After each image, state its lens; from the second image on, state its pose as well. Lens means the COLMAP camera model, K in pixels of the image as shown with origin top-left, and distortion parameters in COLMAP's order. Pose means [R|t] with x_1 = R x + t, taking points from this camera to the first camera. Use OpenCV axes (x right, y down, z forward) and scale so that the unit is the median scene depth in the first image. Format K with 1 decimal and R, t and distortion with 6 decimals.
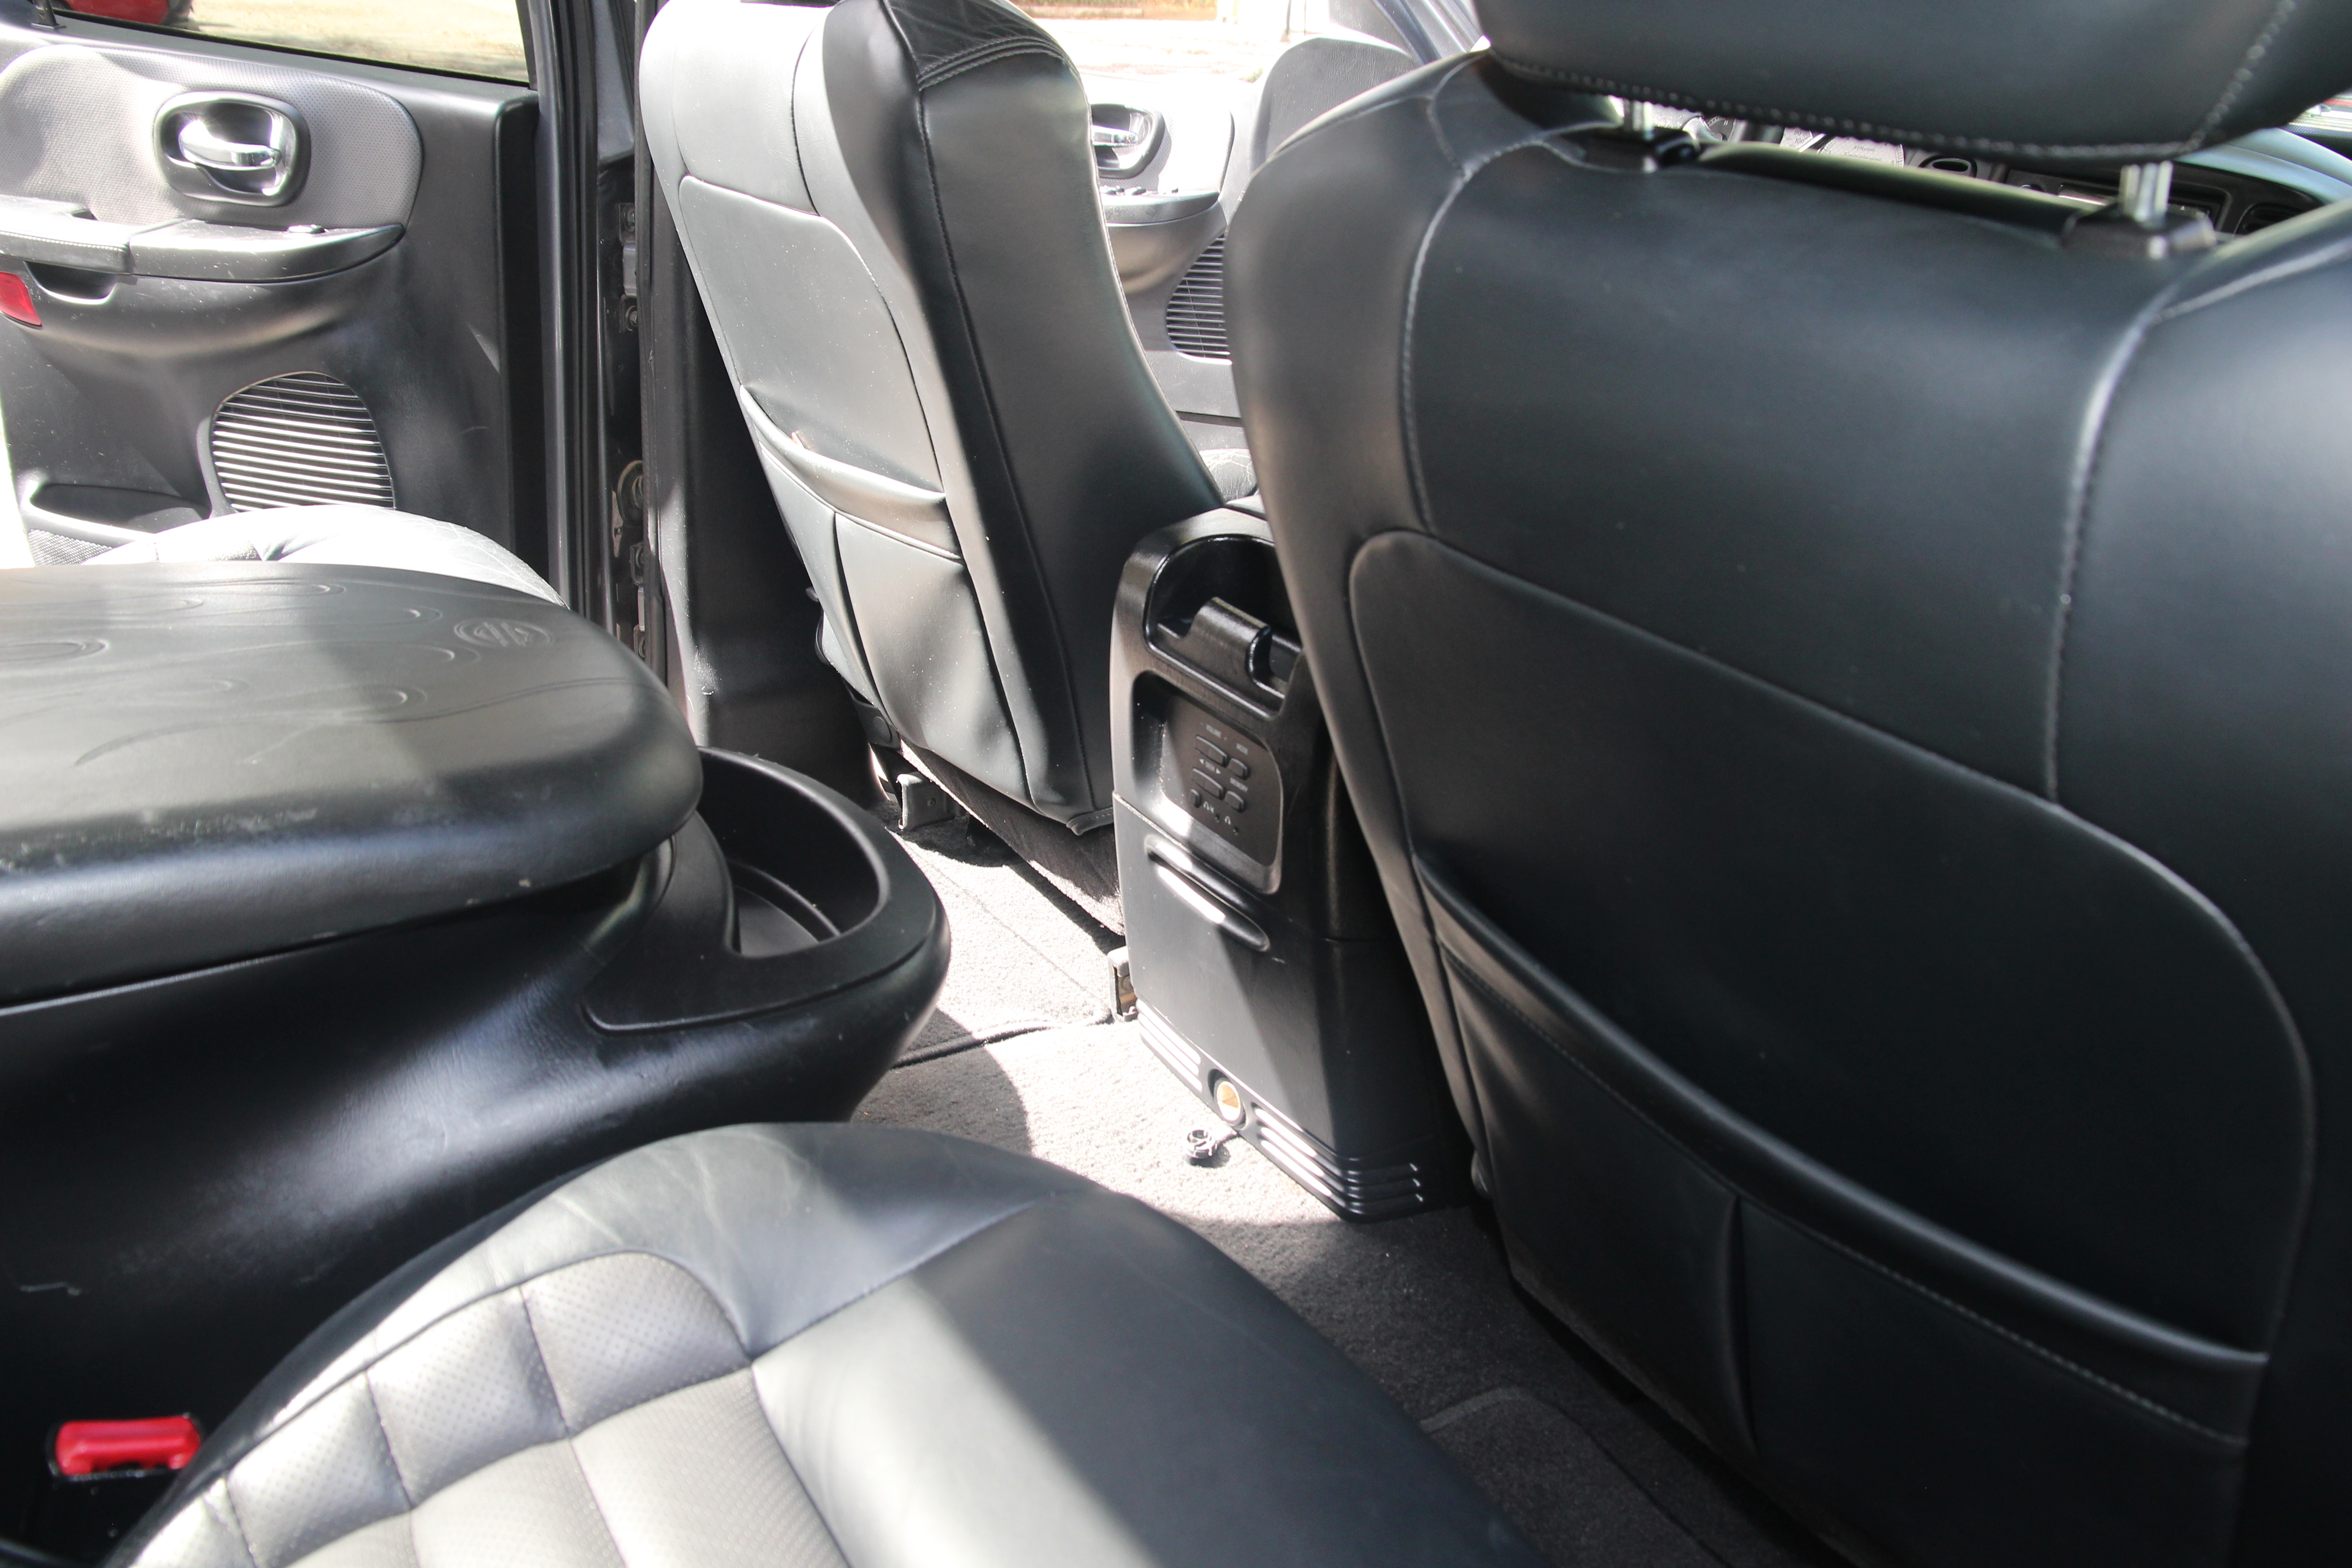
lens RADIAL K [[1819.5, 0, 1127.2], [0, 1819.5, 815.0], [0, 0, 1]] dist [-0.133766, 0.114385]
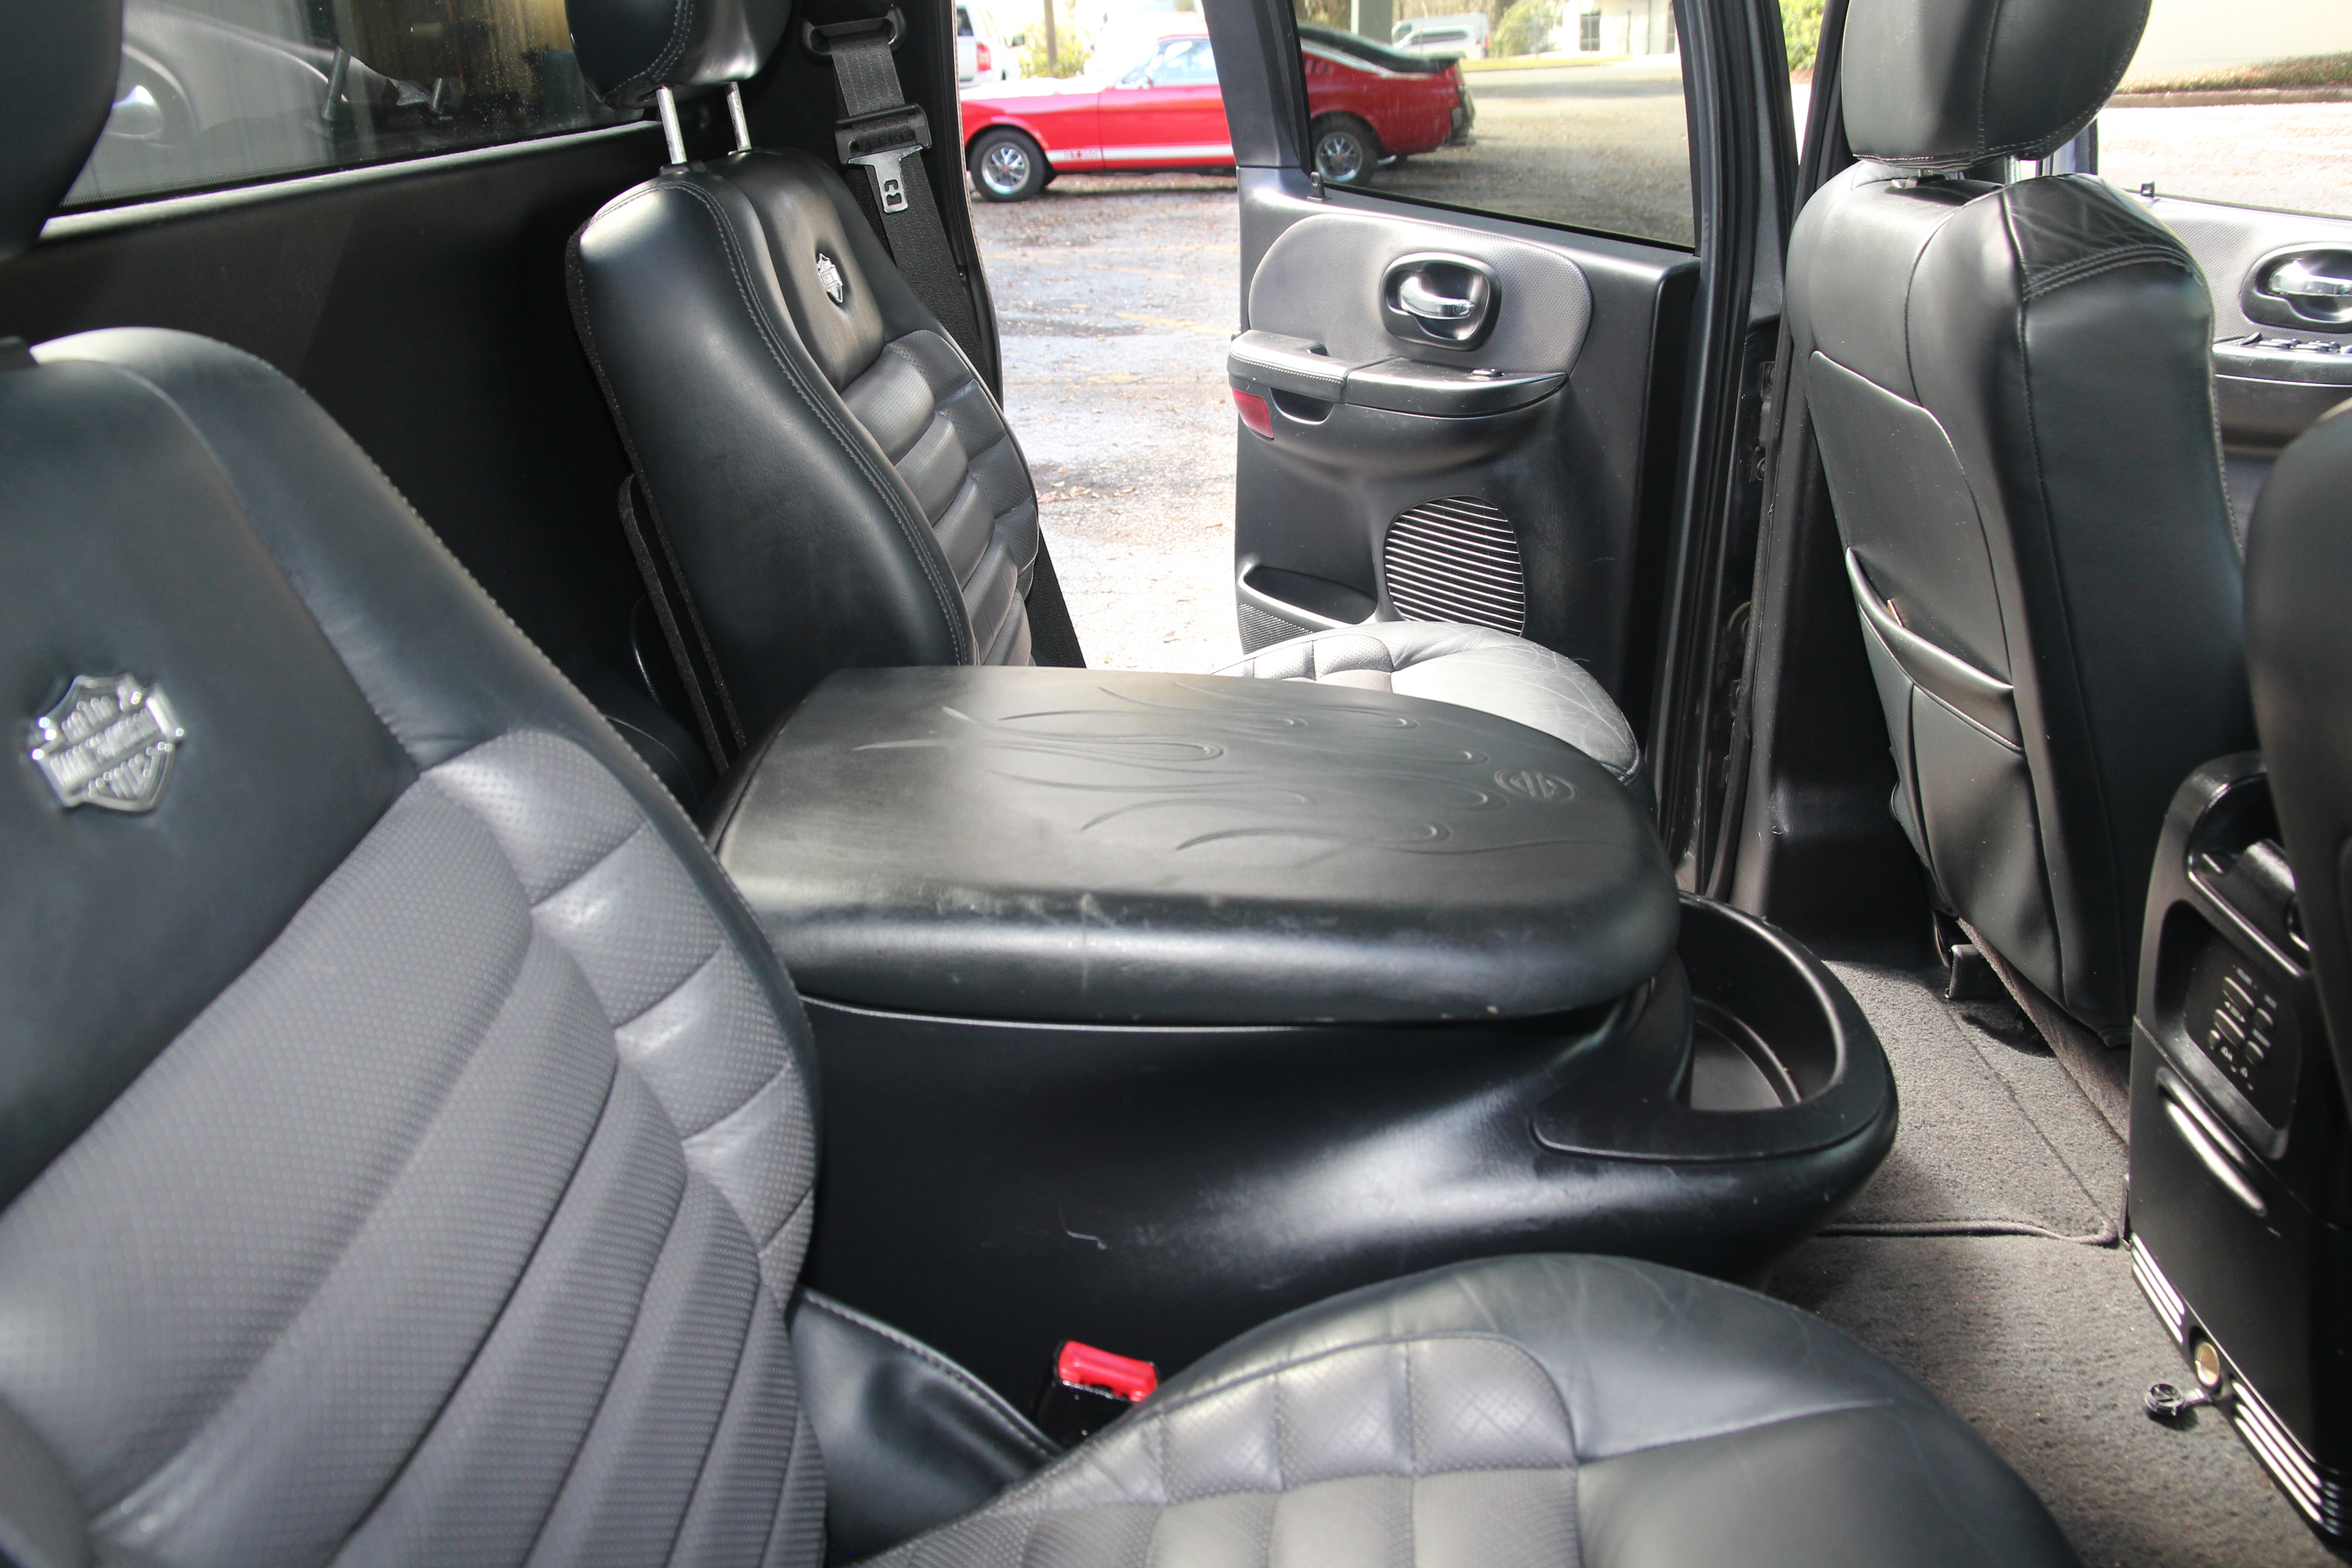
lens RADIAL K [[1831.9, 0, 1188.9], [0, 1831.9, 802.8], [0, 0, 1]] dist [-0.144468, 0.120020]
pose [[0.820912, 0.147842, -0.551585, 0.089900], [-0.175677, 0.984445, 0.002406, -0.040687], [0.543361, 0.094926, 0.834115, -0.075099]]
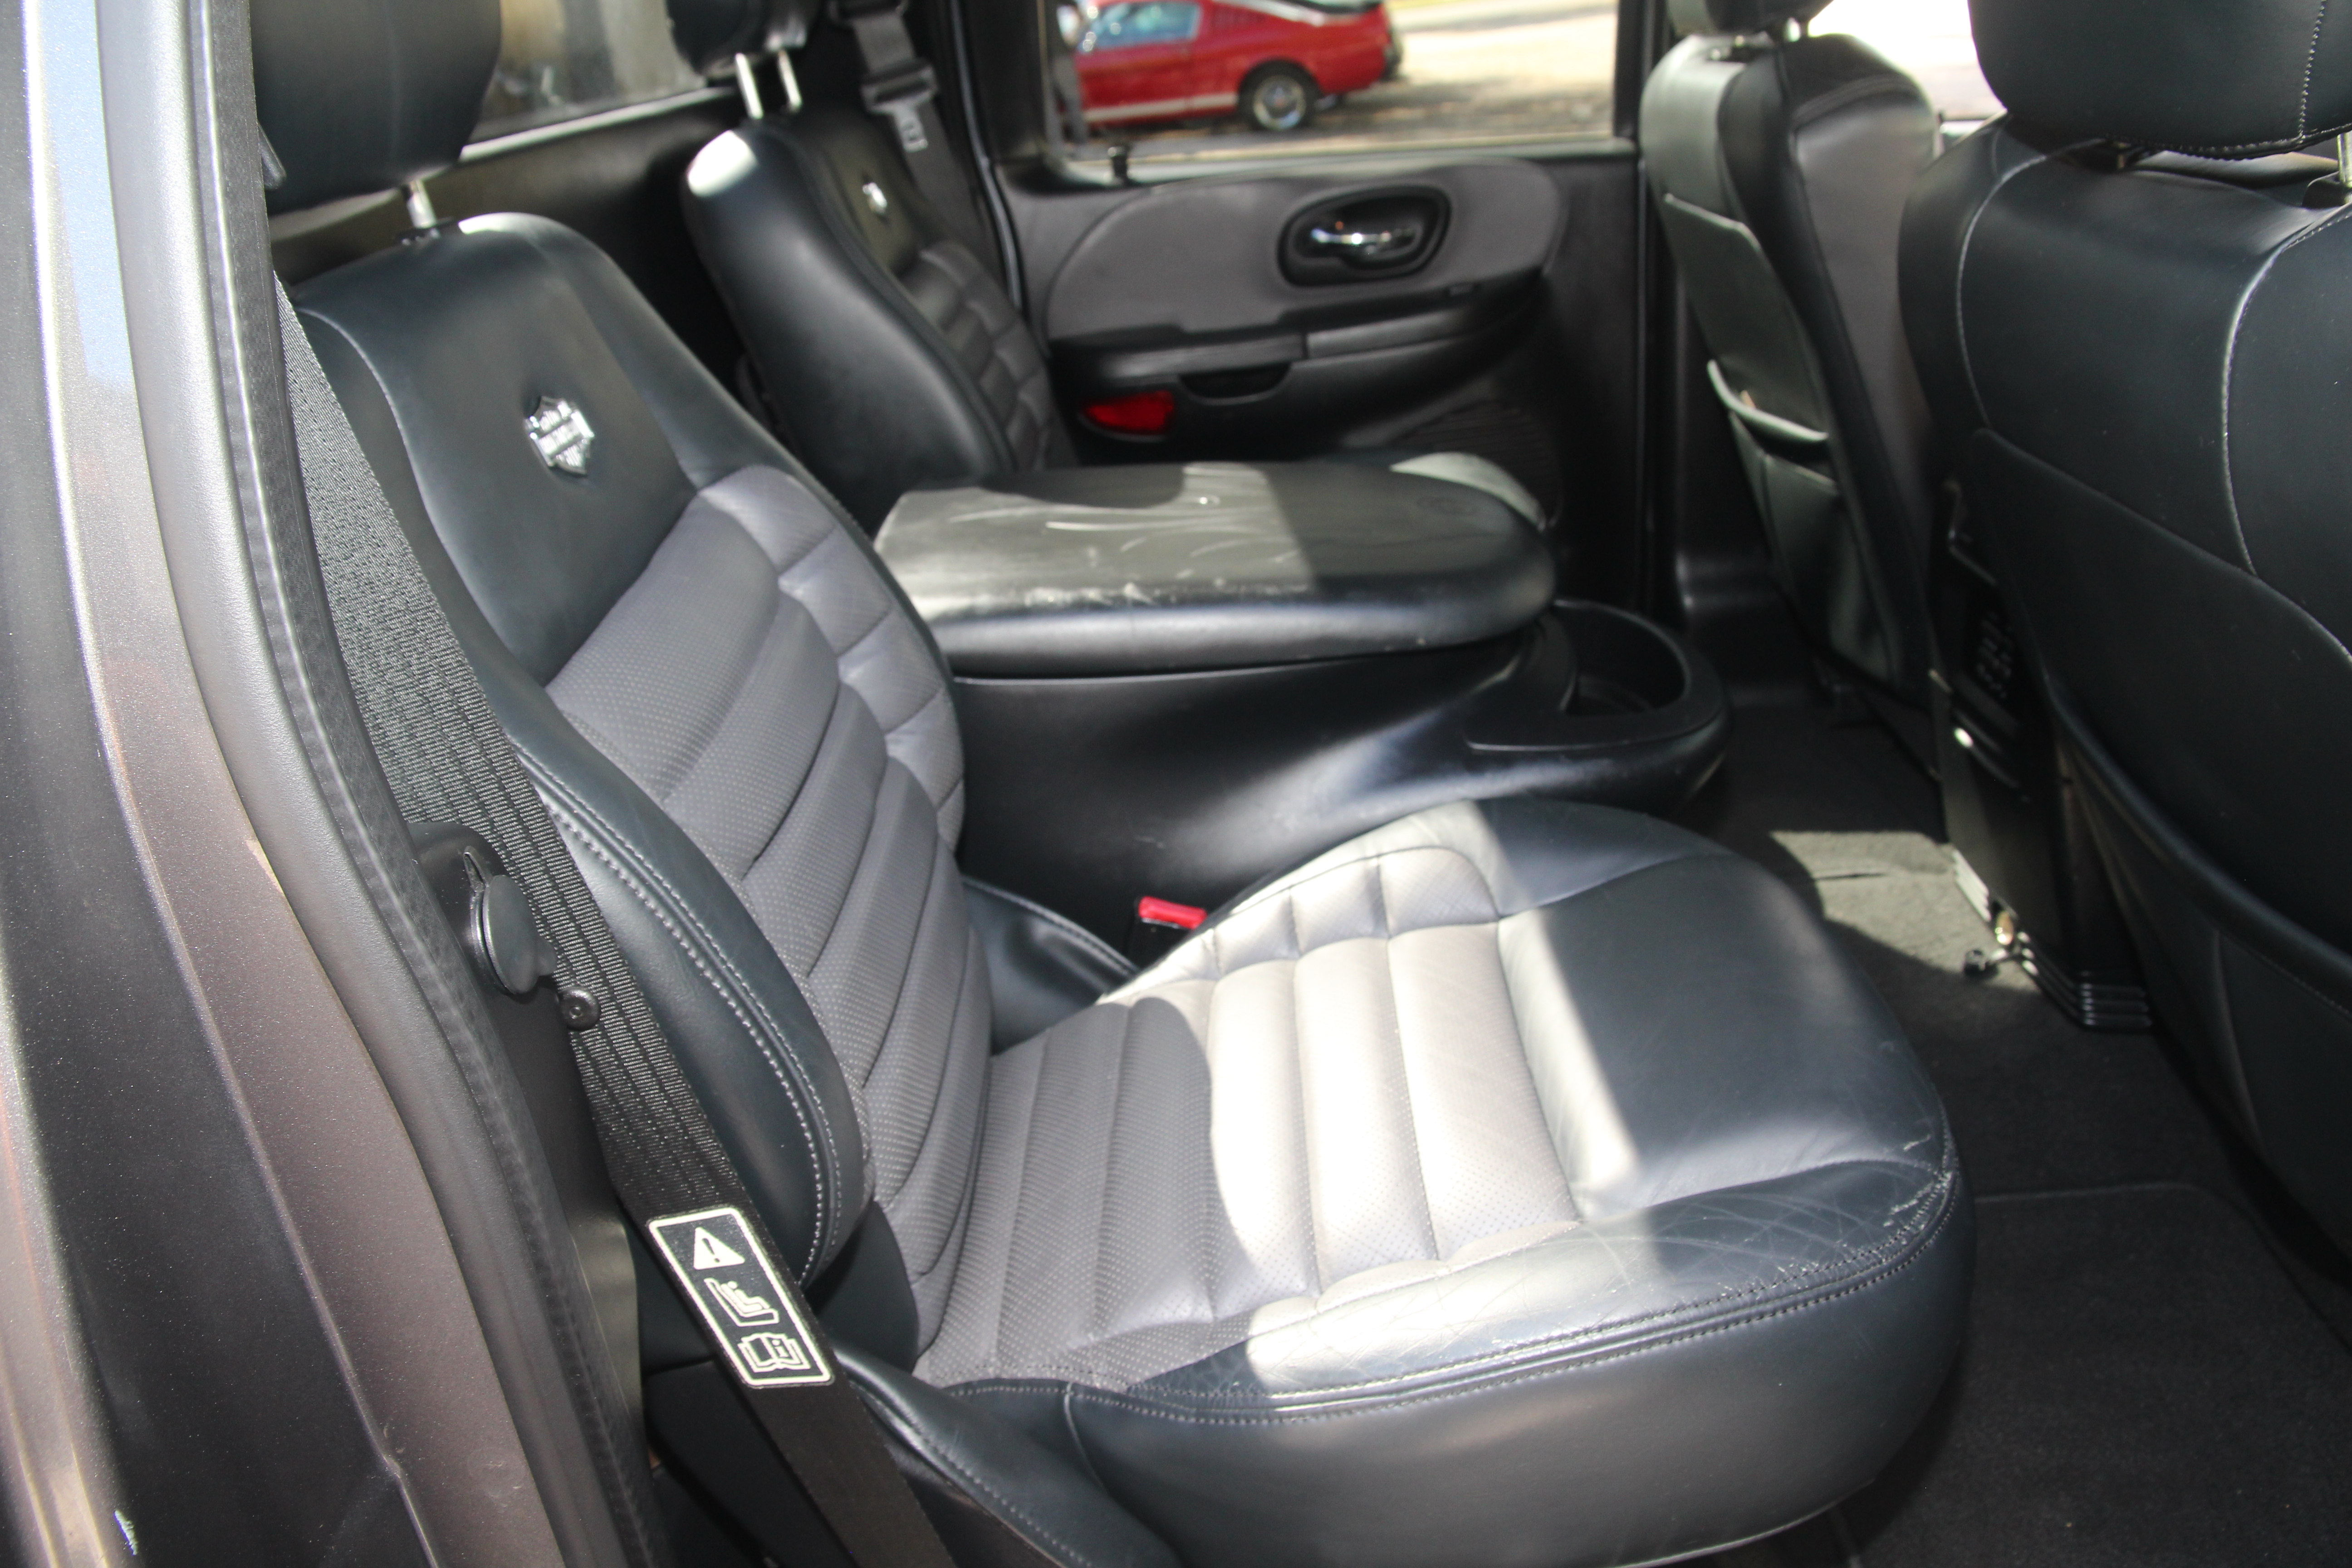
lens RADIAL K [[1831.9, 0, 1188.9], [0, 1831.9, 802.8], [0, 0, 1]] dist [-0.144468, 0.120020]
pose [[0.831533, 0.091131, -0.547950, 0.277393], [-0.094119, 0.995302, 0.022702, 0.108881], [0.547444, 0.032694, 0.836203, -0.345305]]
